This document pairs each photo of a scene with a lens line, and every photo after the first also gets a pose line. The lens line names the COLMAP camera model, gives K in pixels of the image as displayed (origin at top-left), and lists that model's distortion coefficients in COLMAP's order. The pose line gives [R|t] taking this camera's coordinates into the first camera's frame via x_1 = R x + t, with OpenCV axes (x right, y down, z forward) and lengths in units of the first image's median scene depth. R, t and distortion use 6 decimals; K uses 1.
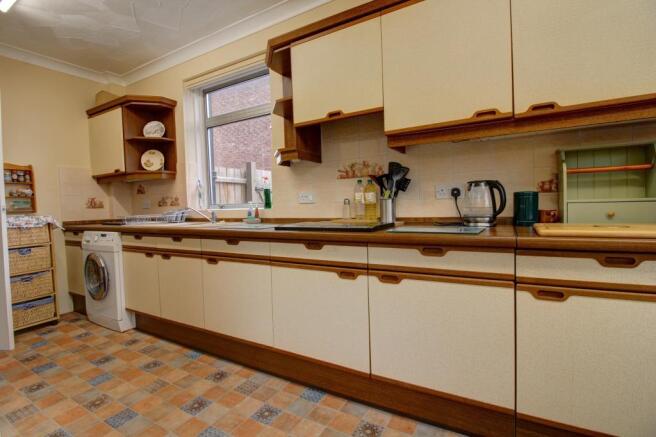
lens RADIAL K [[307.2, 0, 328.6], [0, 307.2, 216.9], [0, 0, 1]] dist [-0.003388, -0.000628]
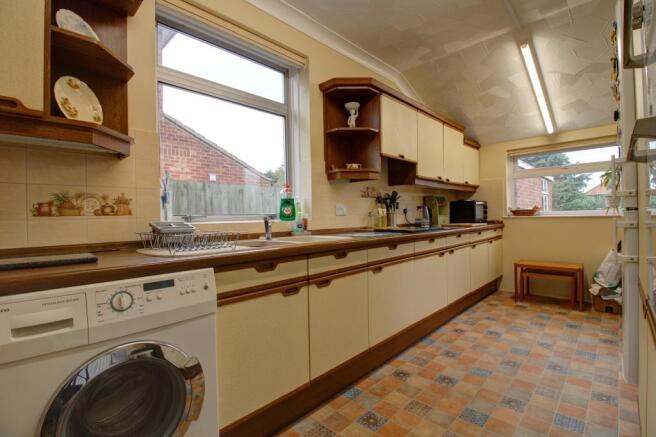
lens RADIAL K [[307.2, 0, 327.3], [0, 307.2, 217.1], [0, 0, 1]] dist [-0.003388, -0.000628]
pose [[0.237348, 0.021626, 0.971184, -1.356353], [0.052262, 0.998020, -0.034996, -0.000402], [-0.970018, 0.059062, 0.235747, 0.897304]]
